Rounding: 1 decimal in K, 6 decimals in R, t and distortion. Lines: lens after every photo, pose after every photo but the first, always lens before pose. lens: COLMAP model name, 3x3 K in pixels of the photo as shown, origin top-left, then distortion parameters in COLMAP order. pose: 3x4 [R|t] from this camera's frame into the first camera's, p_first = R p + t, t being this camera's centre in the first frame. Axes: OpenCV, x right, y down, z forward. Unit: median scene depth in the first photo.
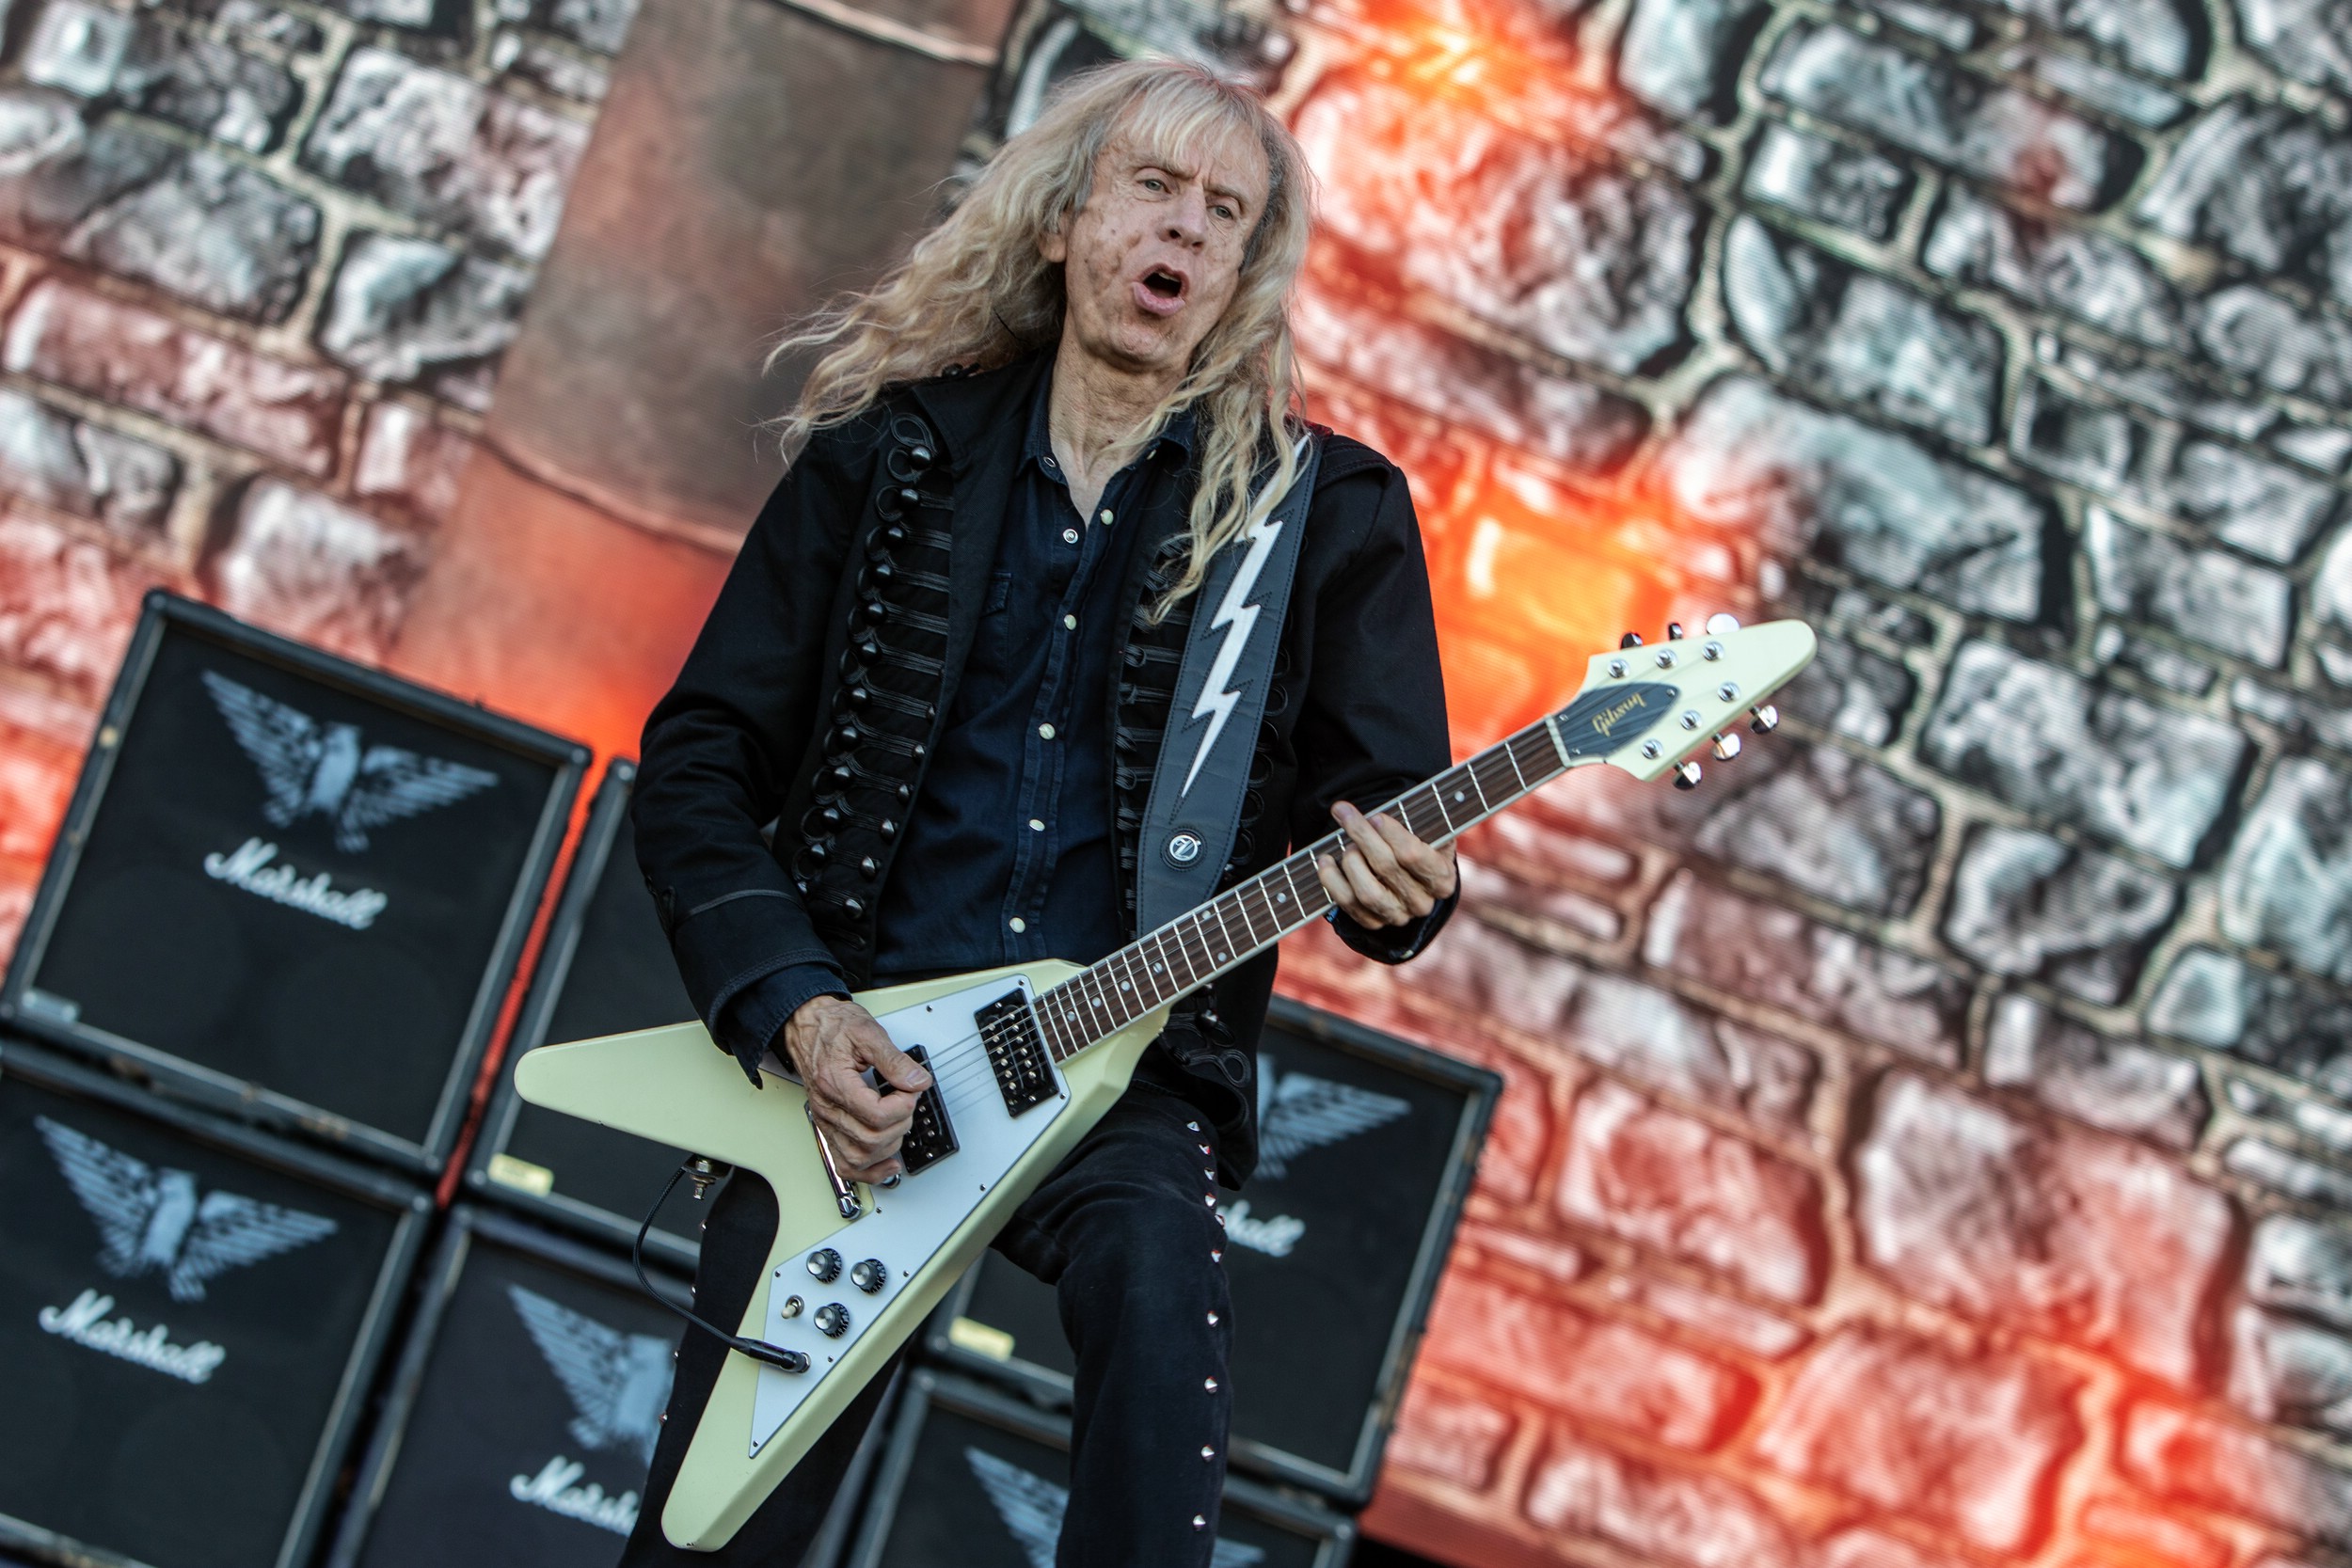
lens RADIAL K [[5877.8, 0, 1176.0], [0, 5877.8, 784.0], [0, 0, 1]] dist [-0.005160, -0.835740]
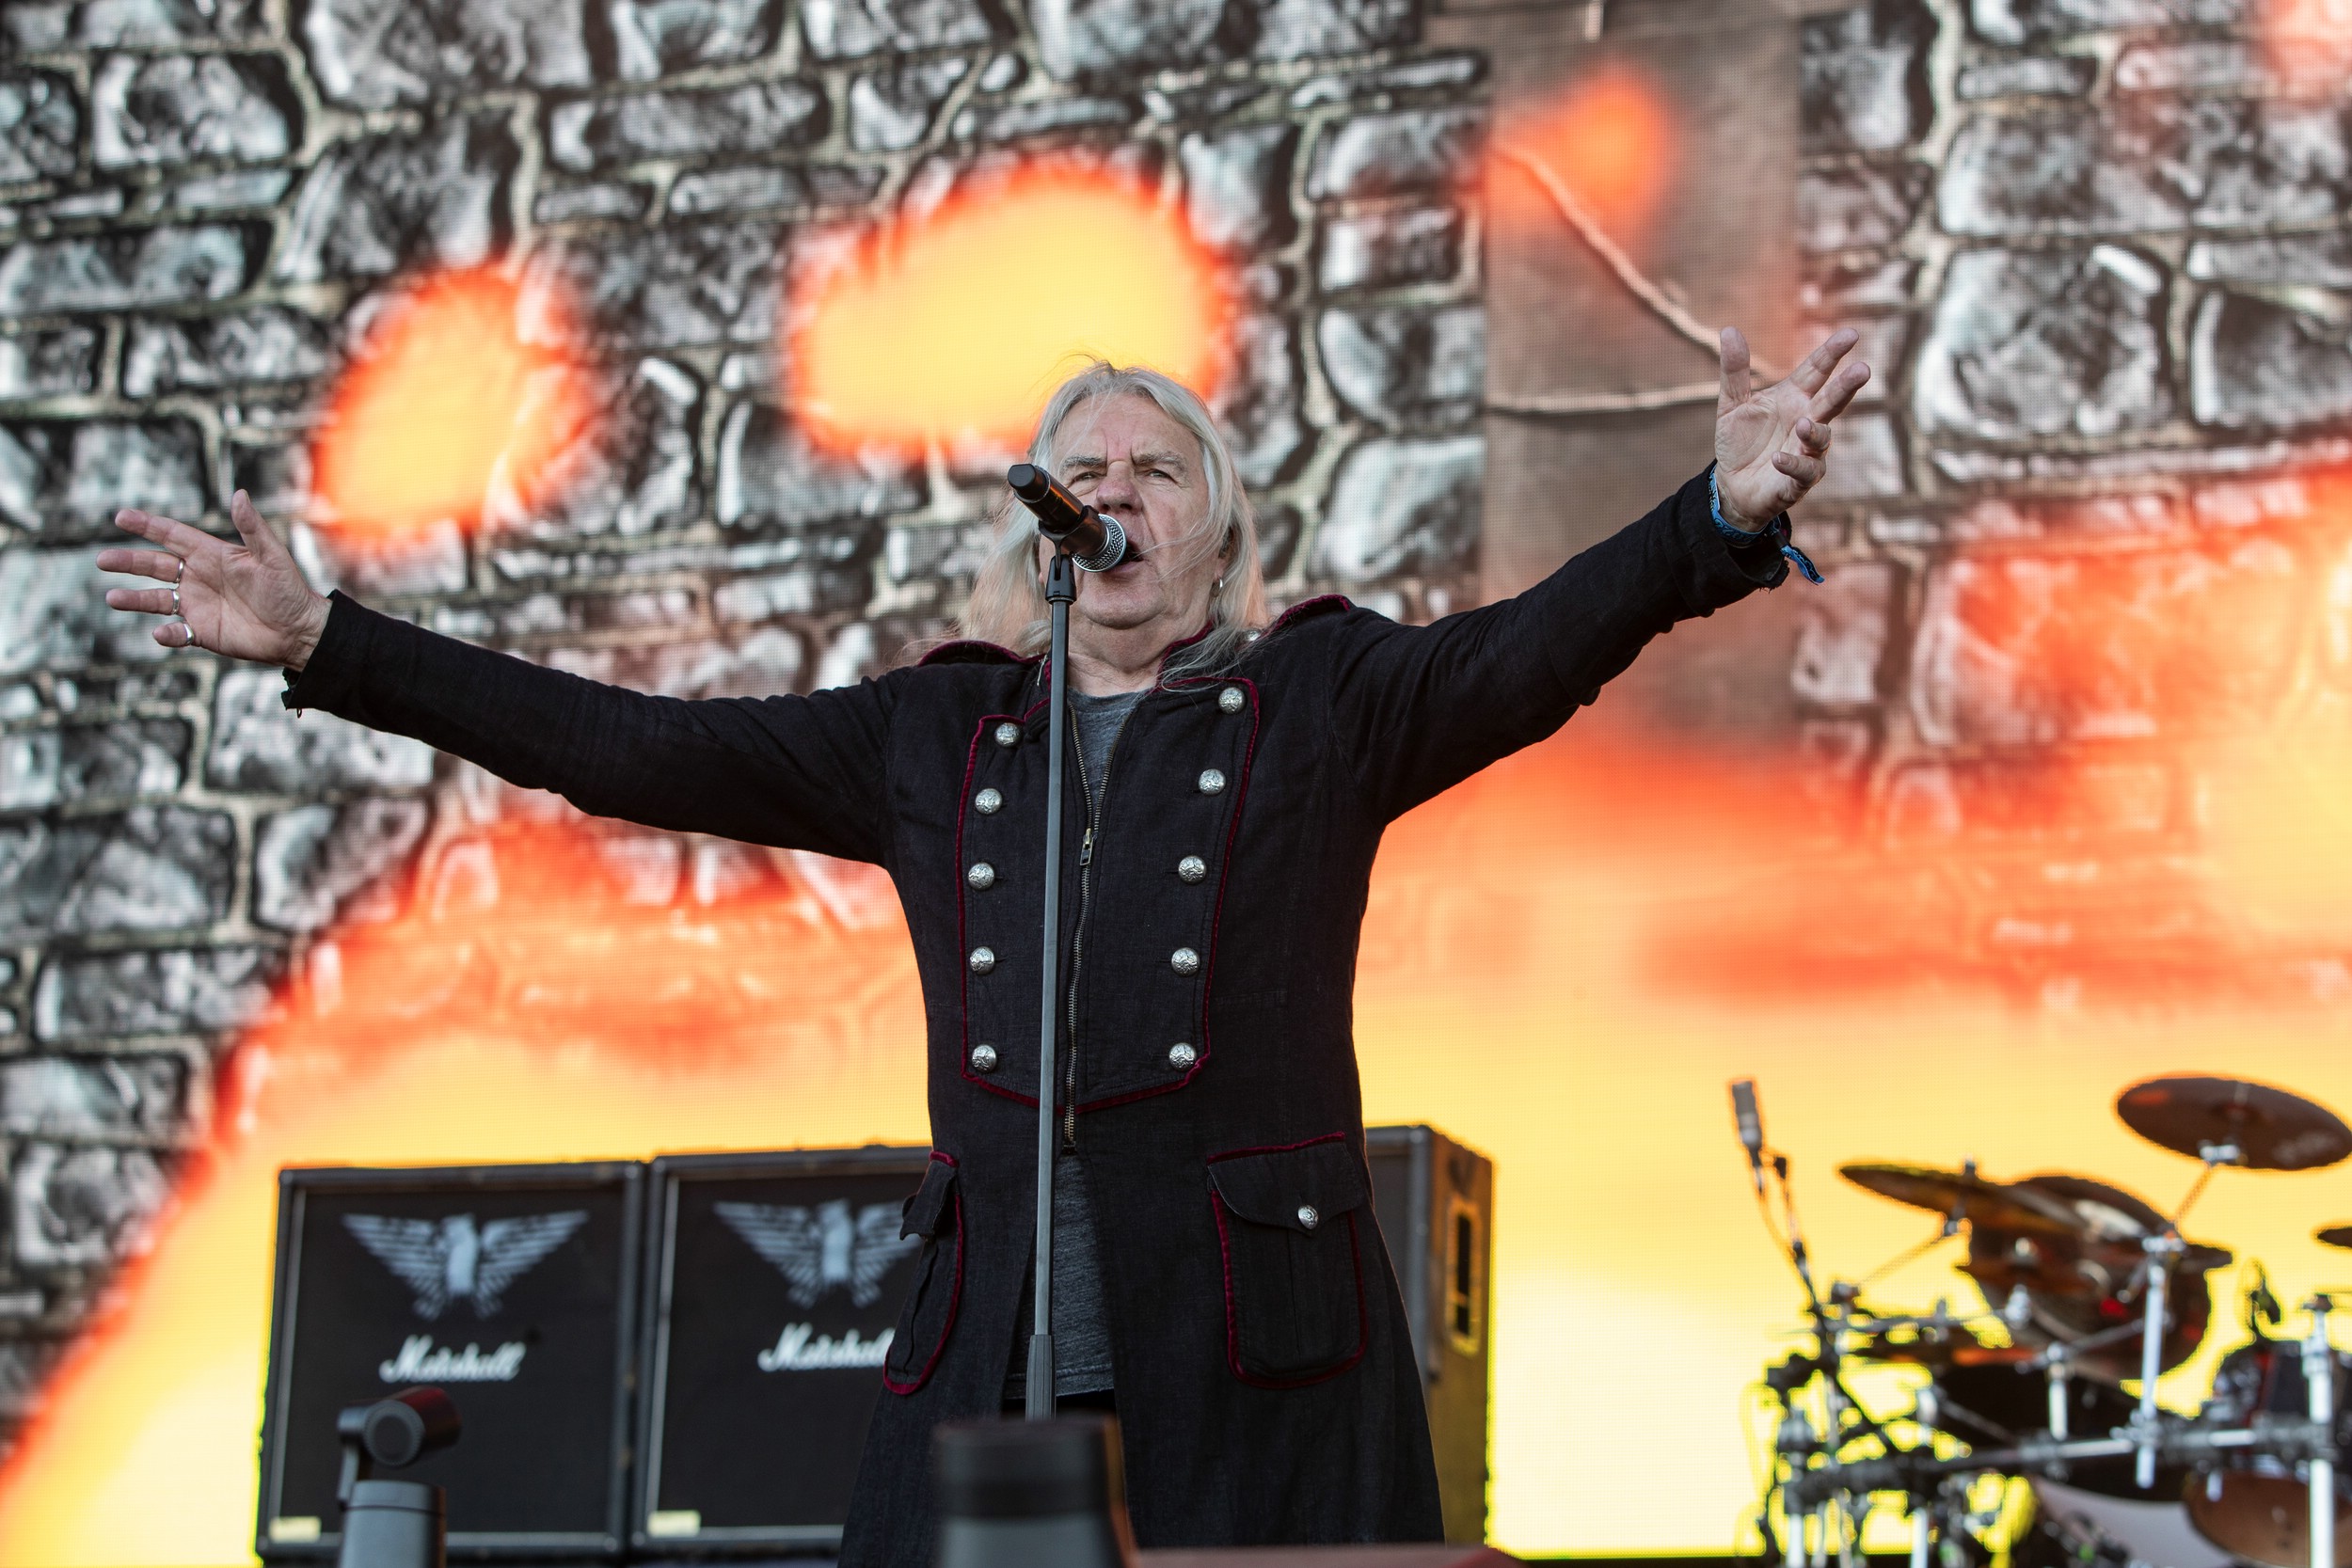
lens RADIAL K [[5604.2, 0, 1176.0], [0, 5604.2, 784.0], [0, 0, 1]] dist [-0.468658, 5.081895]
pose [[0.848892, -0.393067, -0.353384, 0.667603], [0.355906, 0.919361, -0.167650, 0.244059], [0.390785, 0.016545, 0.920333, 0.061467]]
